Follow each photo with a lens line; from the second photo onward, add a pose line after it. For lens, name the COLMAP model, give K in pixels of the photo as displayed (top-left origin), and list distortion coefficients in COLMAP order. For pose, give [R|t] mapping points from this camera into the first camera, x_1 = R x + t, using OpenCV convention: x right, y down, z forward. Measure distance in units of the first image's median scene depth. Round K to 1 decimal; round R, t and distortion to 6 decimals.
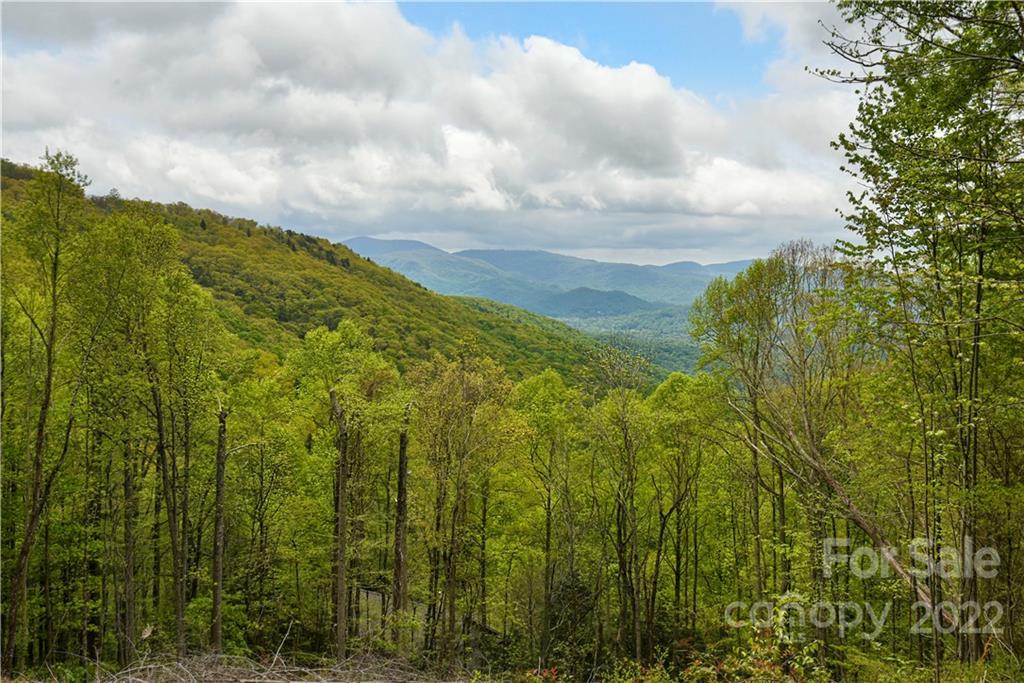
lens RADIAL K [[1173.7, 0, 513.1], [0, 1173.7, 345.3], [0, 0, 1]] dist [0.122739, 0.000000]
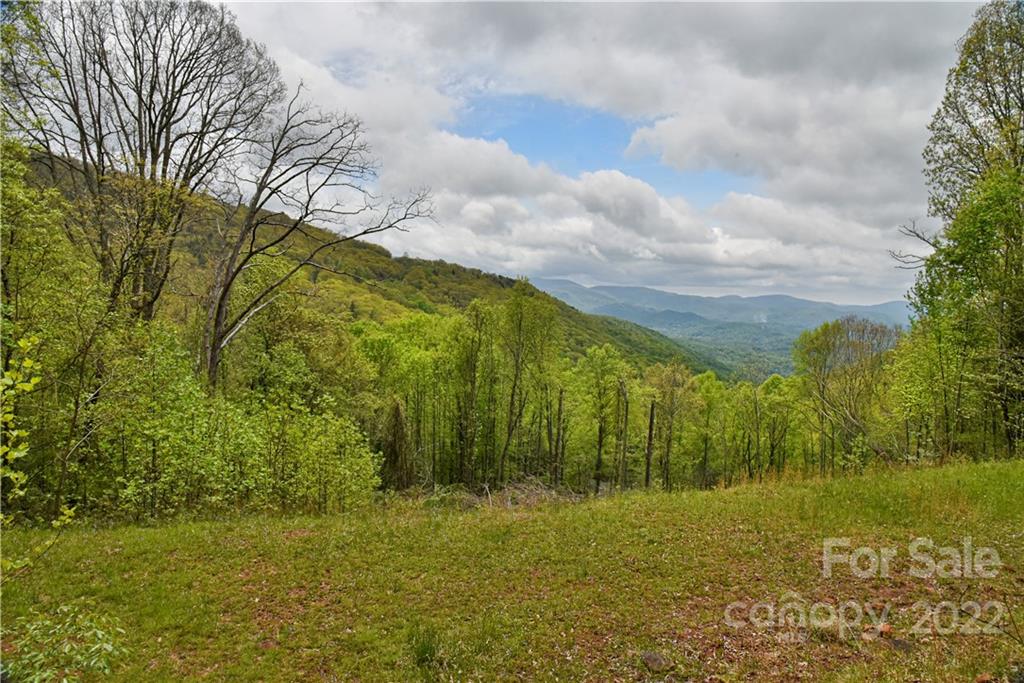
lens RADIAL K [[711.6, 0, 504.5], [0, 711.6, 348.3], [0, 0, 1]] dist [-0.092046, 0.041501]
pose [[0.987093, 0.024948, -0.158193, -0.122764], [-0.023380, 0.999657, 0.011771, -0.024145], [0.158432, -0.007921, 0.987338, -0.220385]]
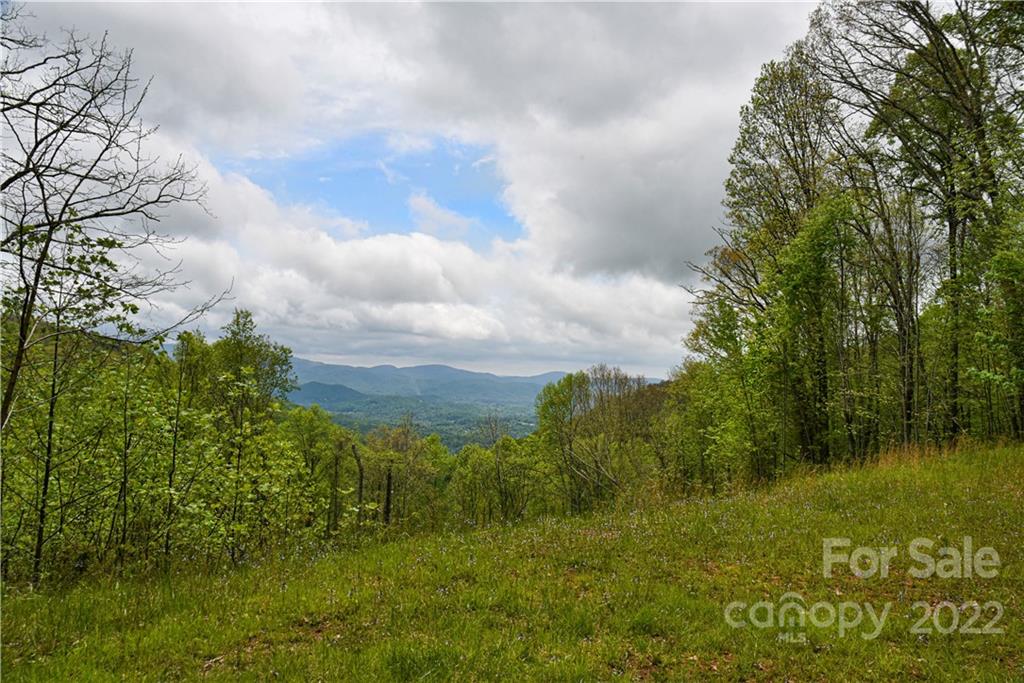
lens RADIAL K [[832.3, 0, 514.4], [0, 832.3, 345.3], [0, 0, 1]] dist [0.042648, 0.023175]
pose [[0.951537, 0.031280, 0.305938, -0.235146], [-0.002452, 0.995554, -0.094161, 0.006365], [-0.307524, 0.088848, 0.947383, -0.191759]]
